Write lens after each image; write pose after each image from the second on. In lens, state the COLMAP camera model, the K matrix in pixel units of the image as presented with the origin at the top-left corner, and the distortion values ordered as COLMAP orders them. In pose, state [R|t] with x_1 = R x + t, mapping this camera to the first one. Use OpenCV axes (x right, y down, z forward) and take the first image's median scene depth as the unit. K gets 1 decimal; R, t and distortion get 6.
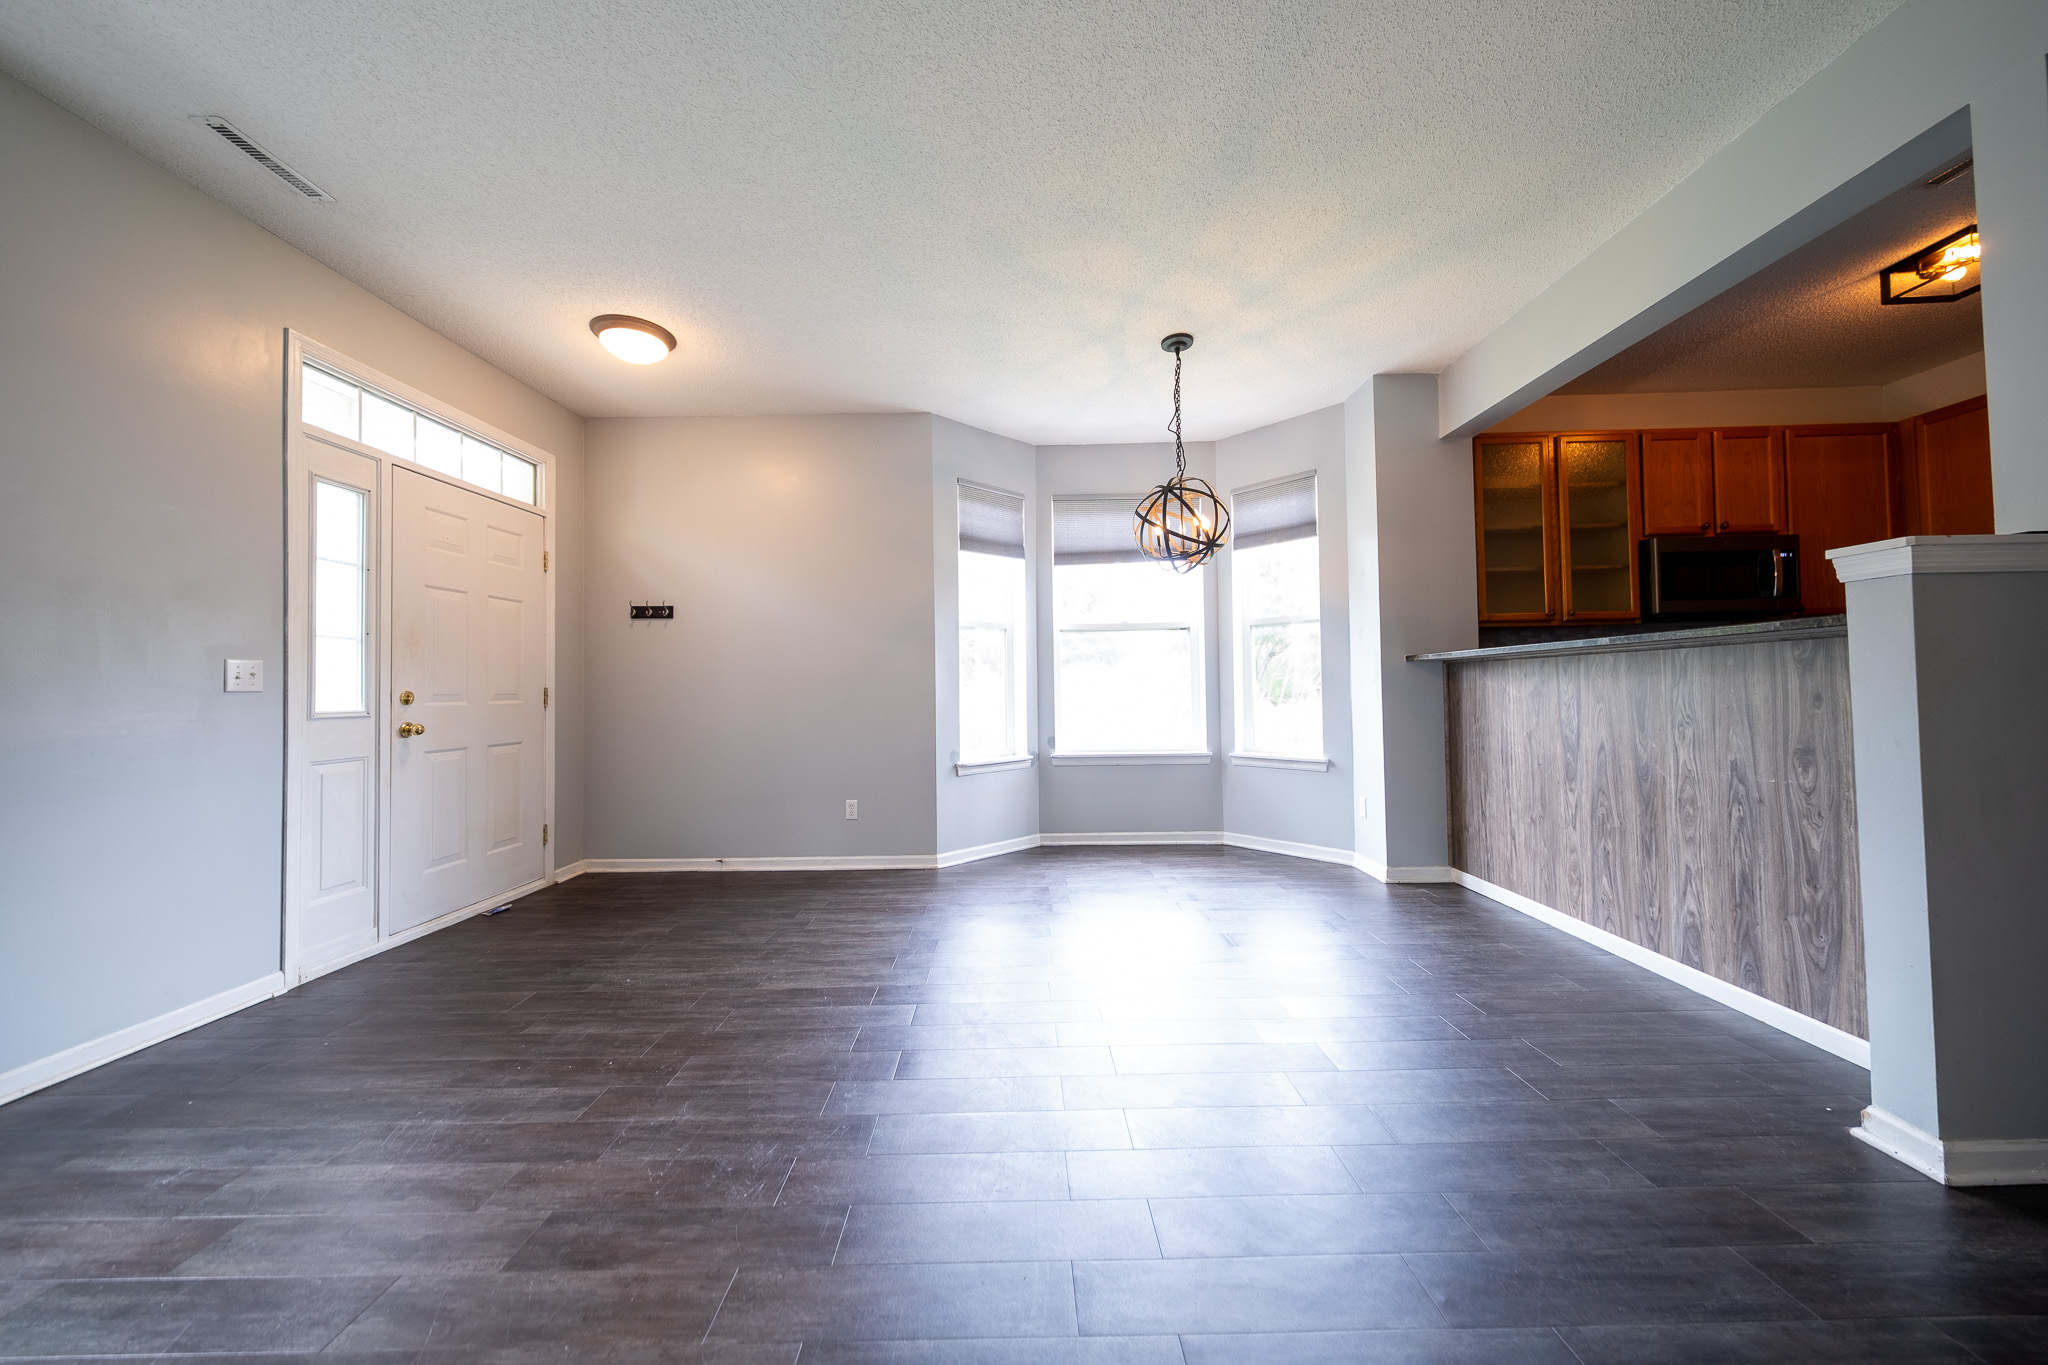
lens RADIAL K [[691.5, 0, 1015.8], [0, 691.5, 674.7], [0, 0, 1]] dist [0.014032, -0.004626]
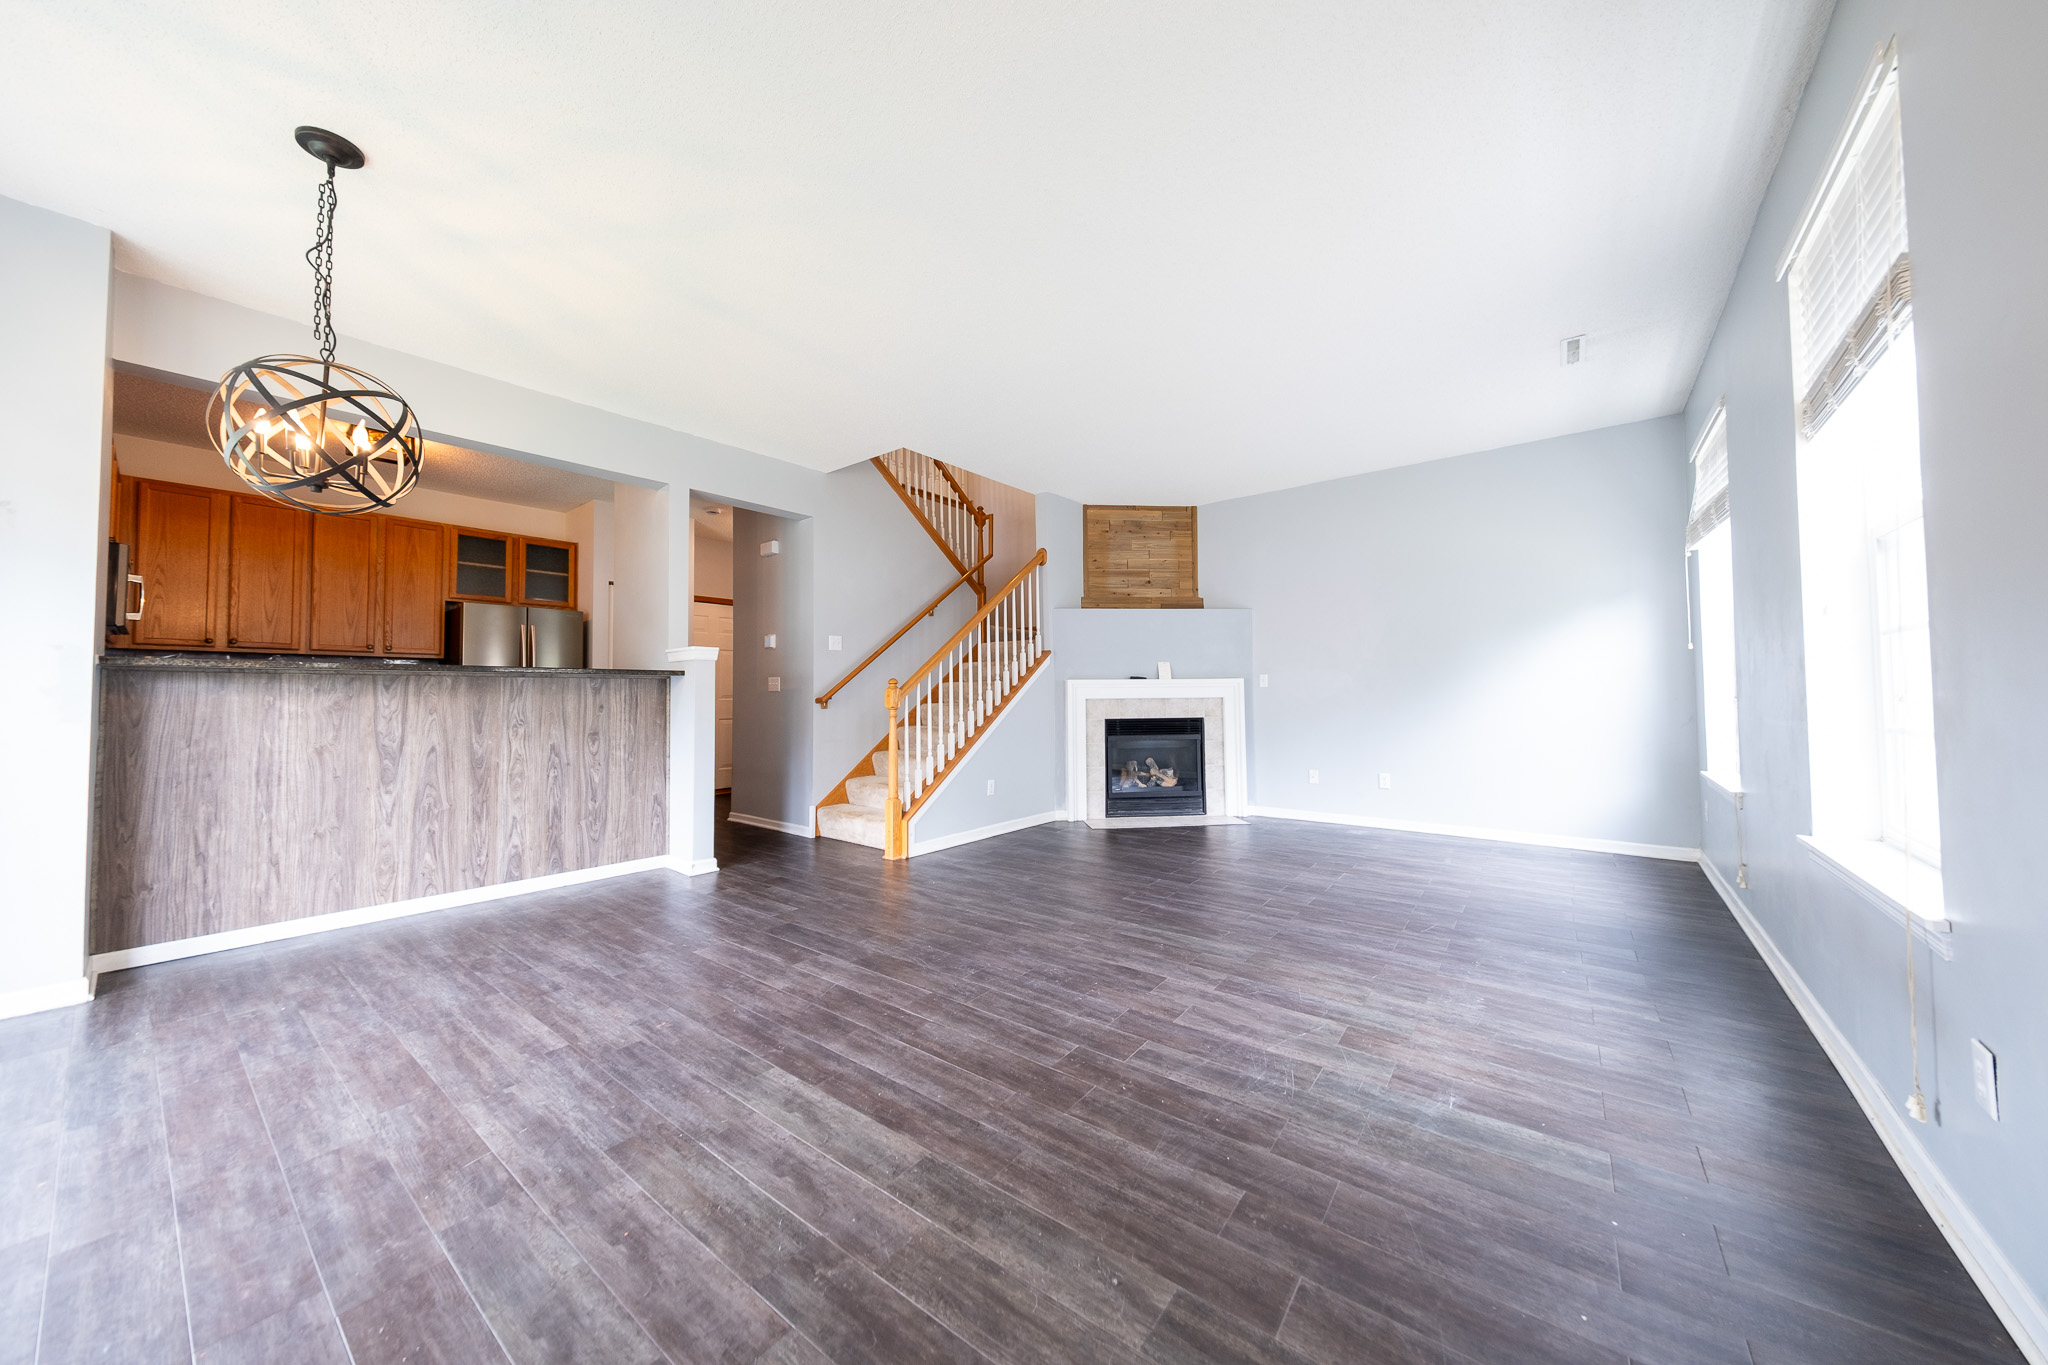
lens RADIAL K [[688.6, 0, 1021.7], [0, 688.6, 674.1], [0, 0, 1]] dist [0.010315, -0.004656]
pose [[-0.793416, 0.039454, 0.607400, -0.762823], [0.002786, 0.998122, -0.061193, 0.046041], [-0.608673, -0.046859, -0.792036, 1.329614]]
